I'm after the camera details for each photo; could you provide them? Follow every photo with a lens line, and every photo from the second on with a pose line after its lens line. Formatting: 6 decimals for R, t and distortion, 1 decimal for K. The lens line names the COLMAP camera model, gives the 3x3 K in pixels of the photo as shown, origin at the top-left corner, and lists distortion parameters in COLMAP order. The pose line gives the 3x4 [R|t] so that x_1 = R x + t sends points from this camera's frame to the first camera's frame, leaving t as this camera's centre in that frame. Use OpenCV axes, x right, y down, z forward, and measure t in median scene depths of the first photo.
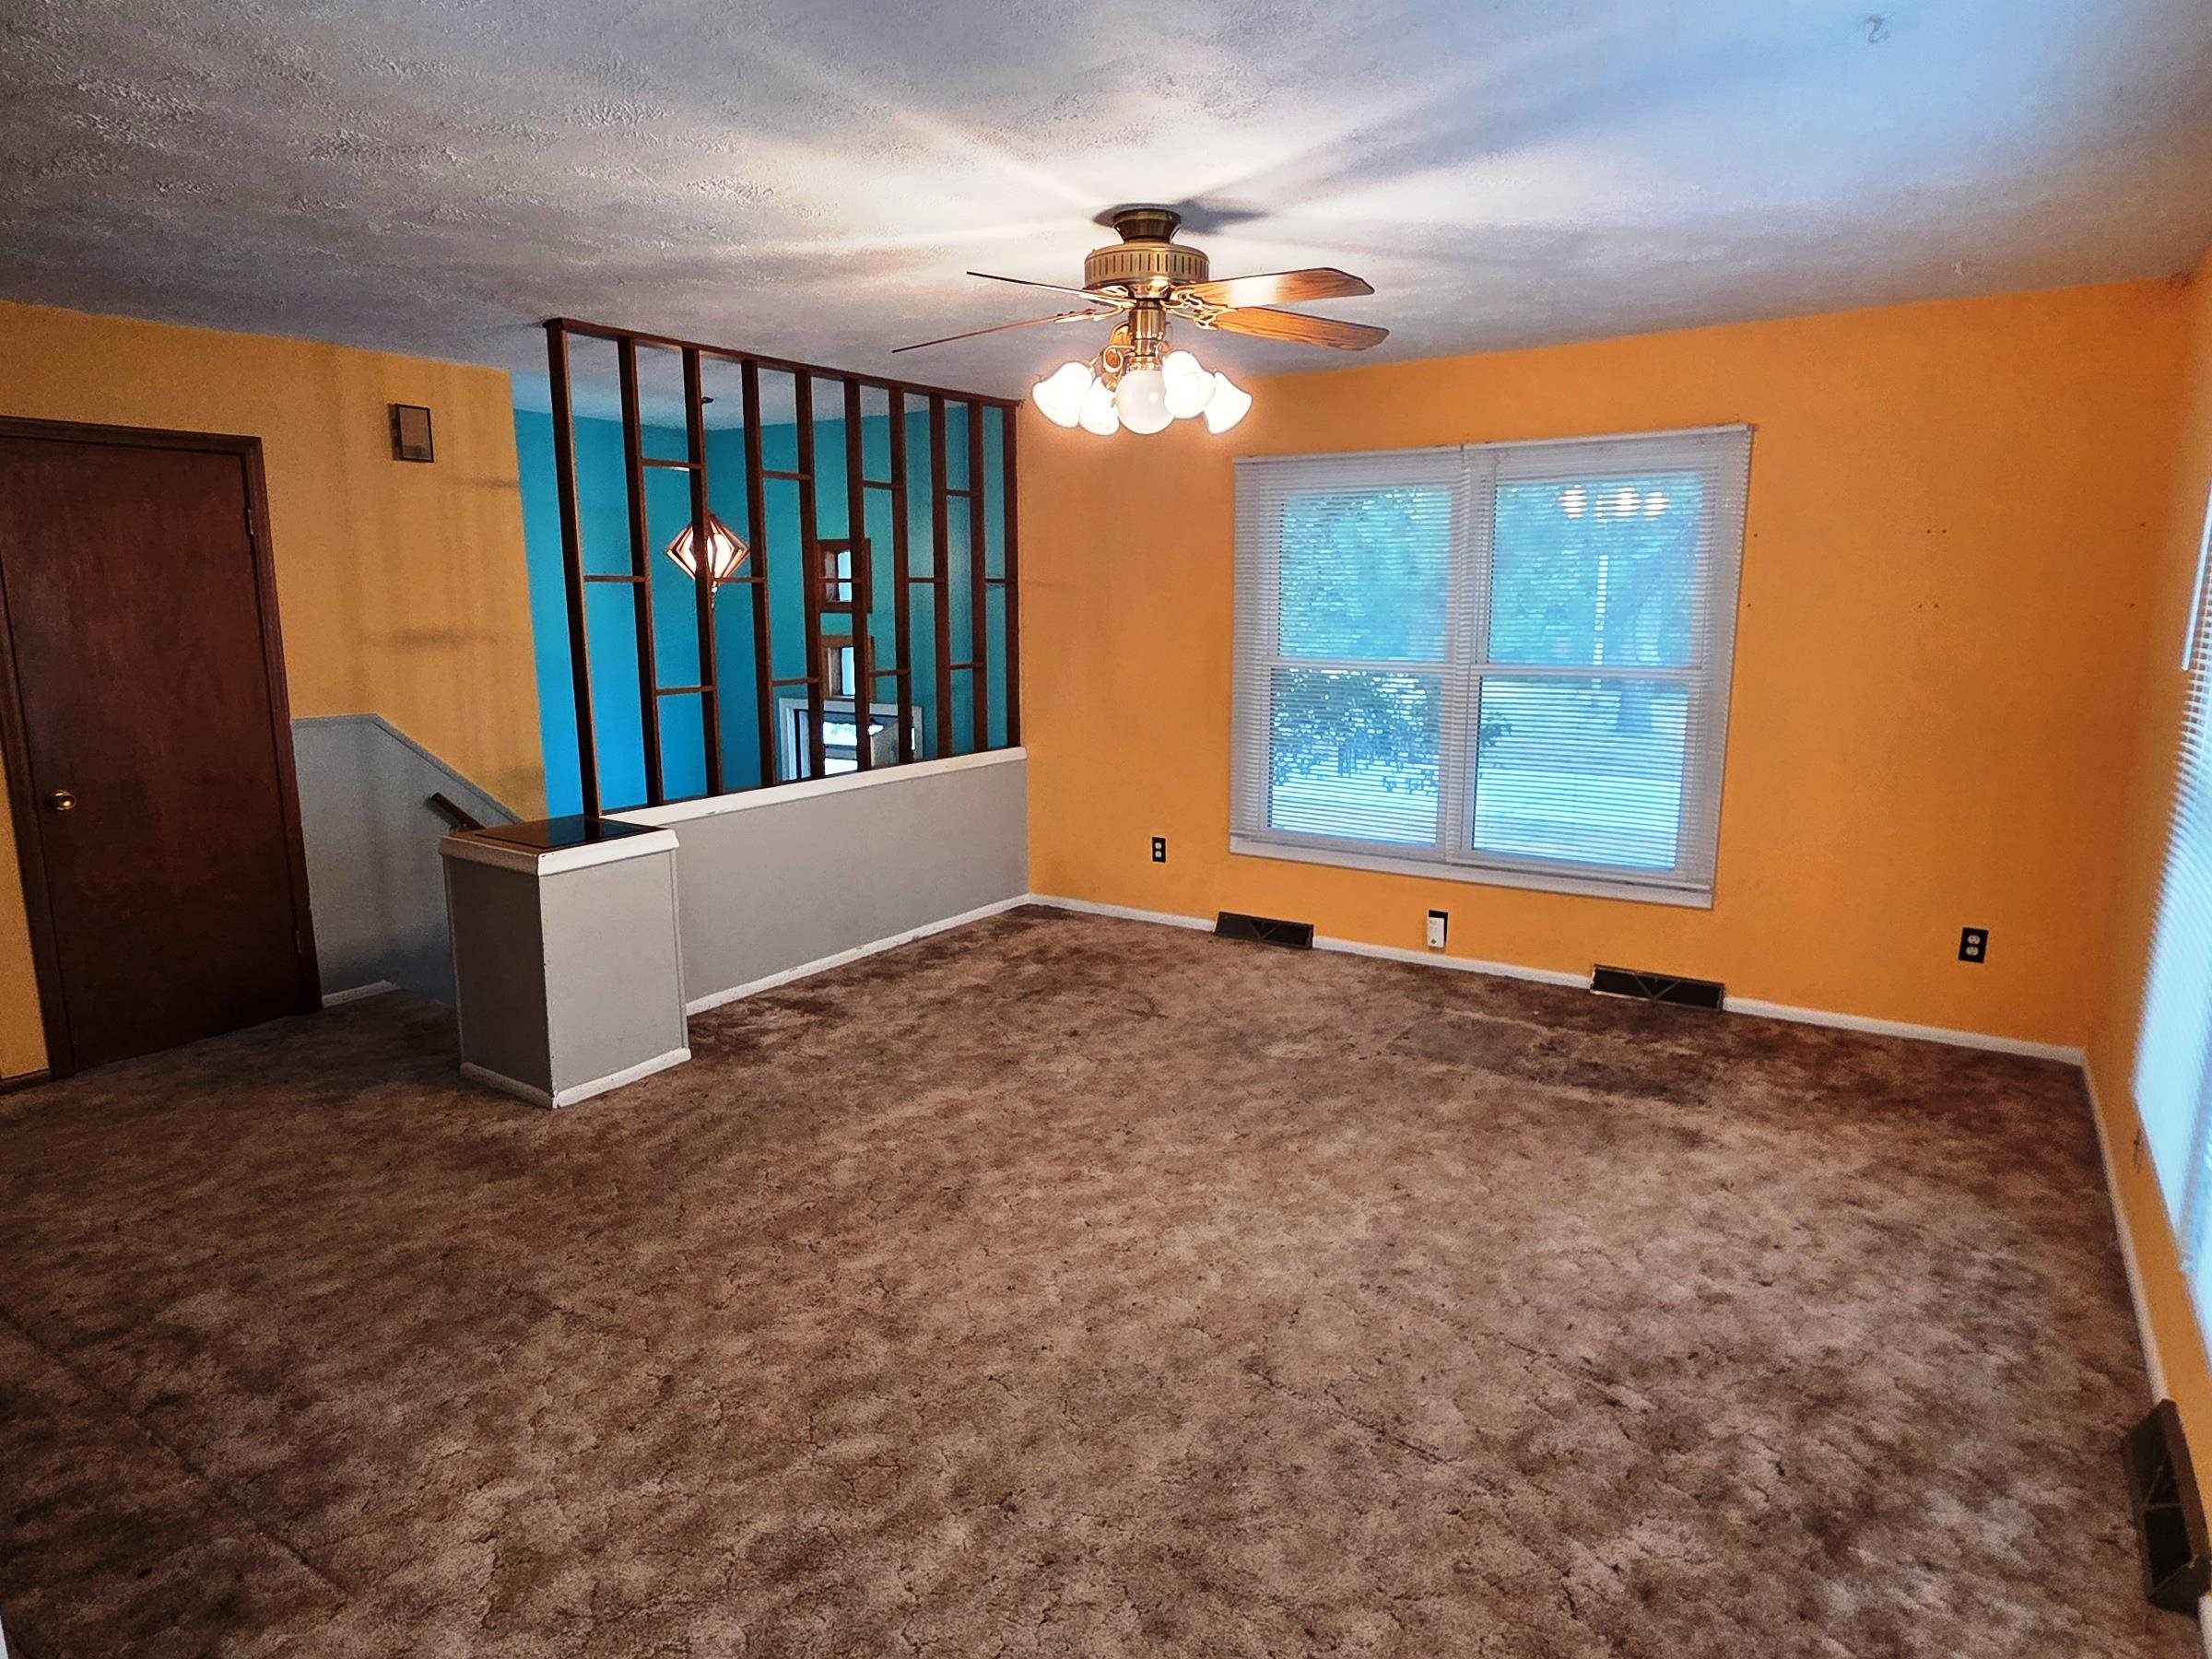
lens RADIAL K [[1278.5, 0, 1099.6], [0, 1278.5, 825.0], [0, 0, 1]] dist [0.001348, -0.000648]
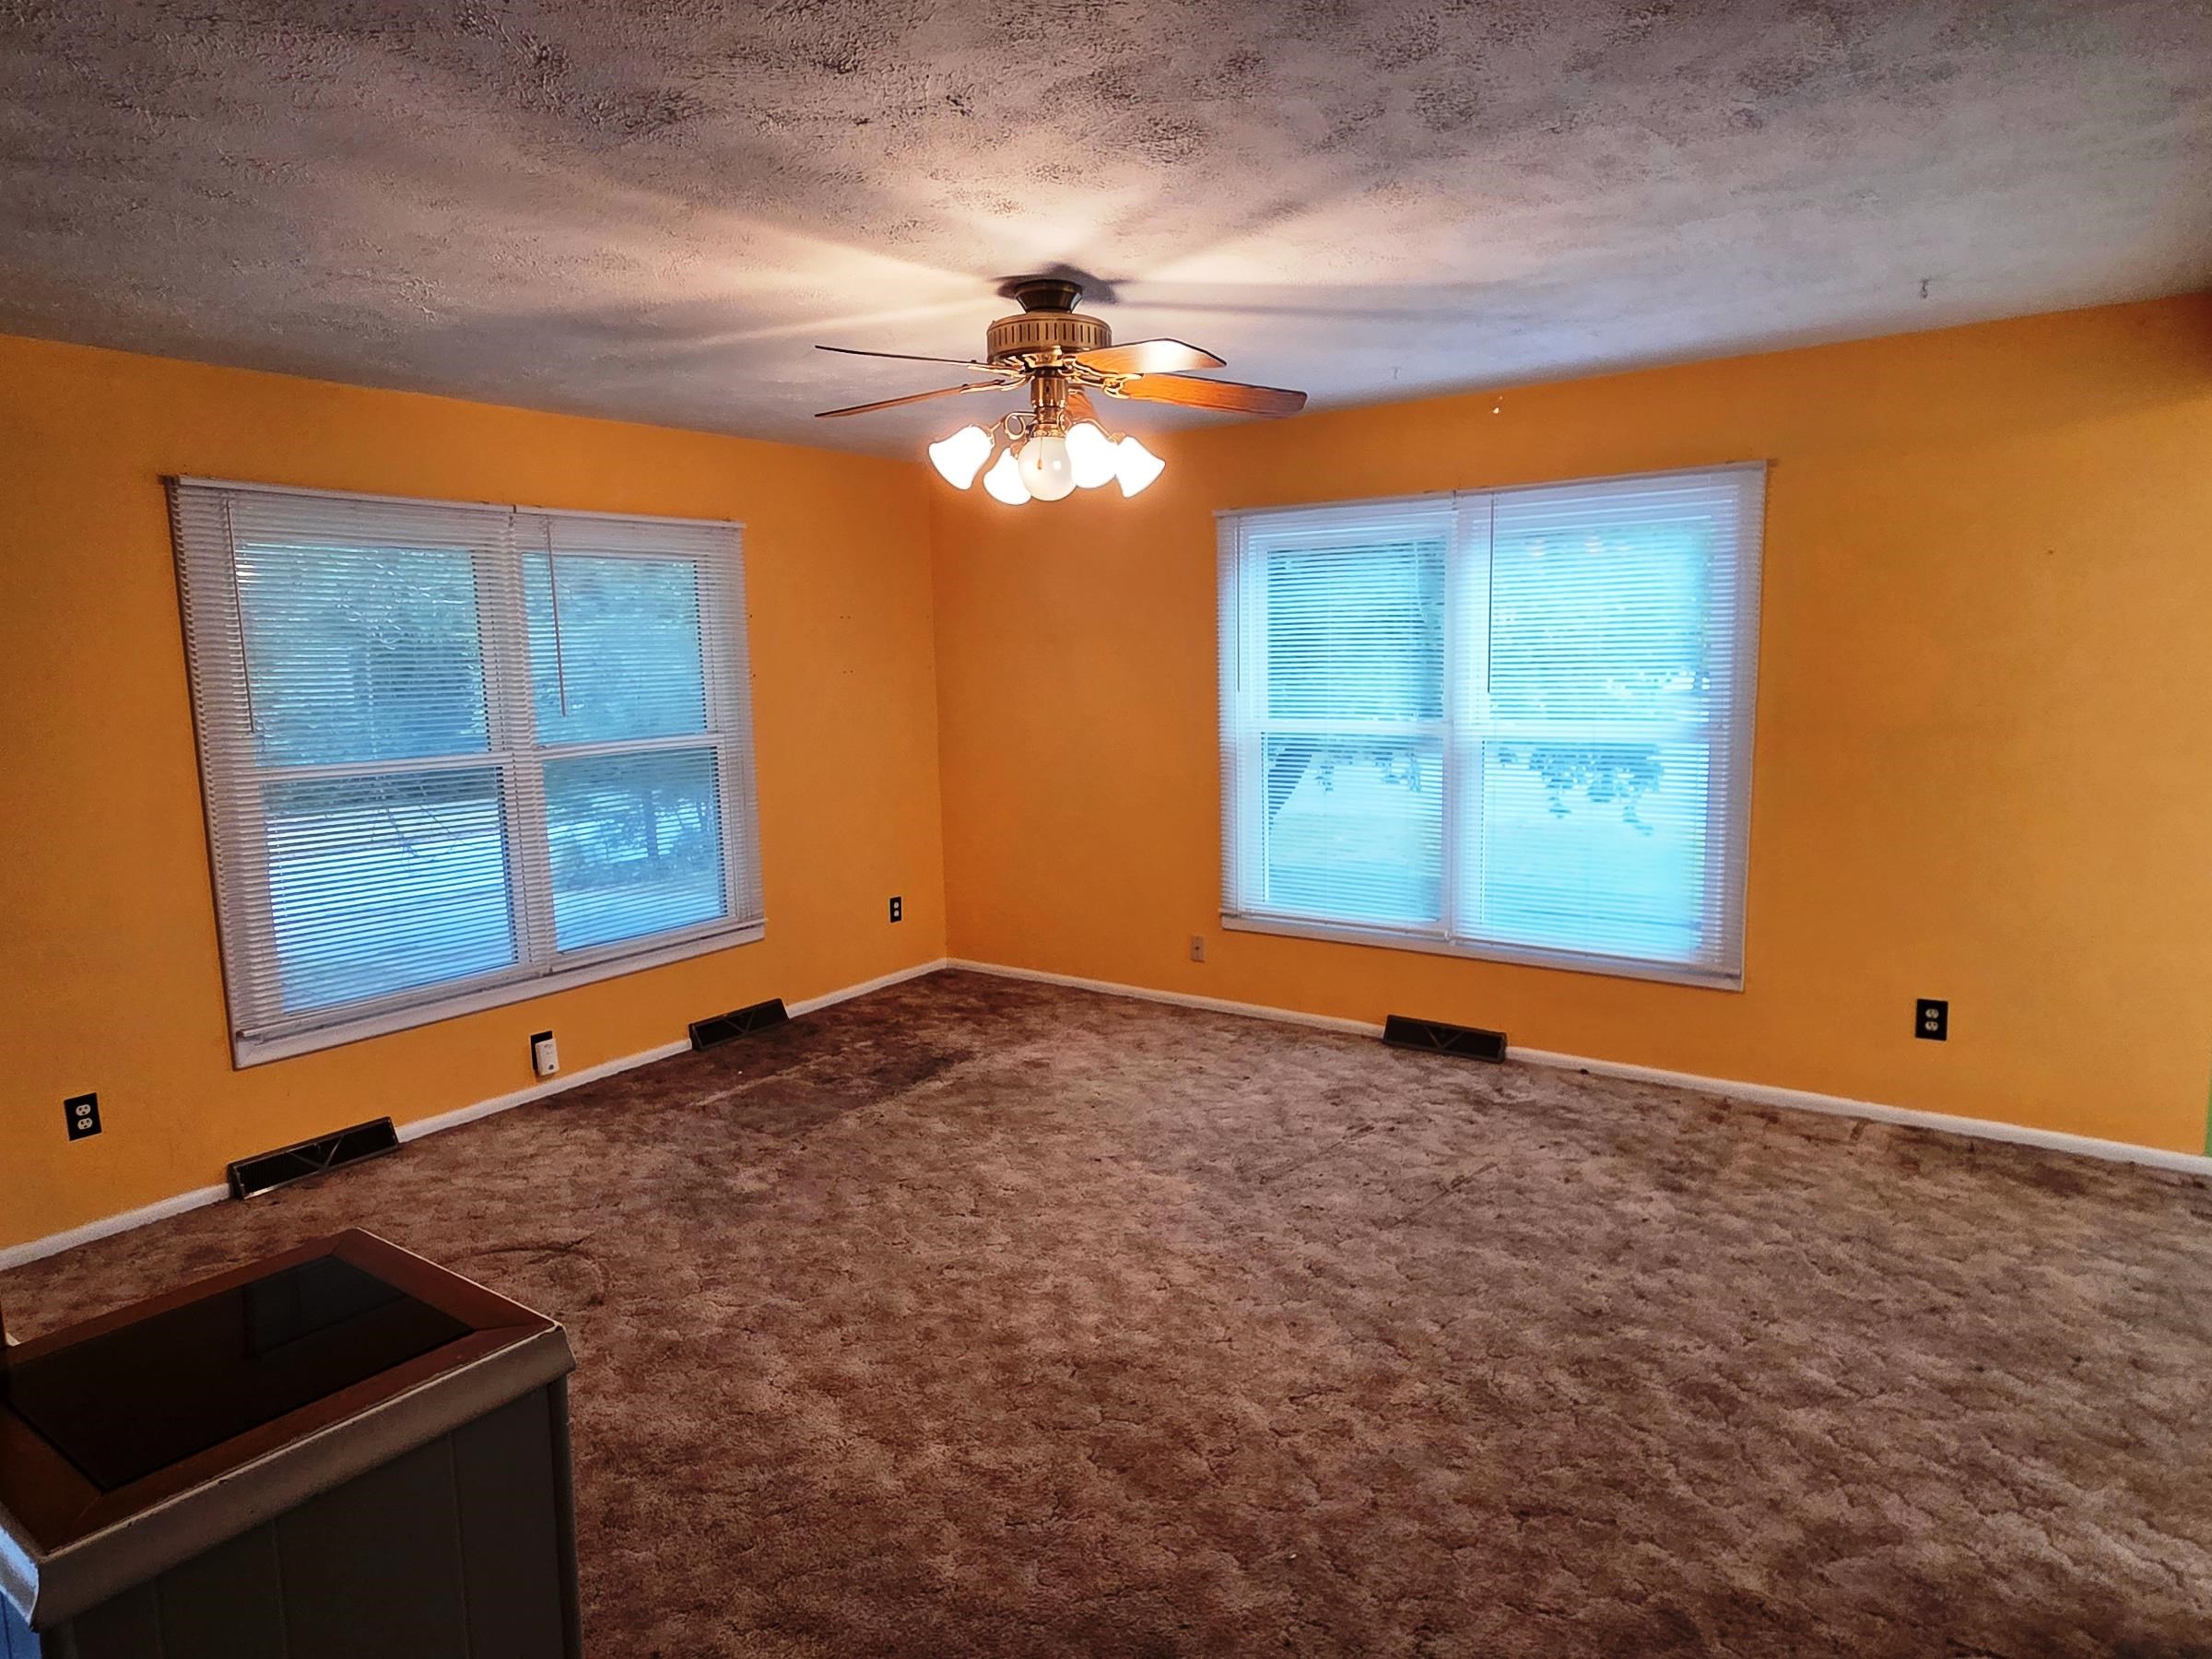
lens RADIAL K [[1278.5, 0, 1099.6], [0, 1278.5, 831.0], [0, 0, 1]] dist [0.001348, -0.000648]
pose [[0.053107, -0.139601, 0.988783, -0.784136], [0.203112, 0.970991, 0.126180, -0.139332], [-0.977714, 0.194132, 0.079921, 0.747595]]
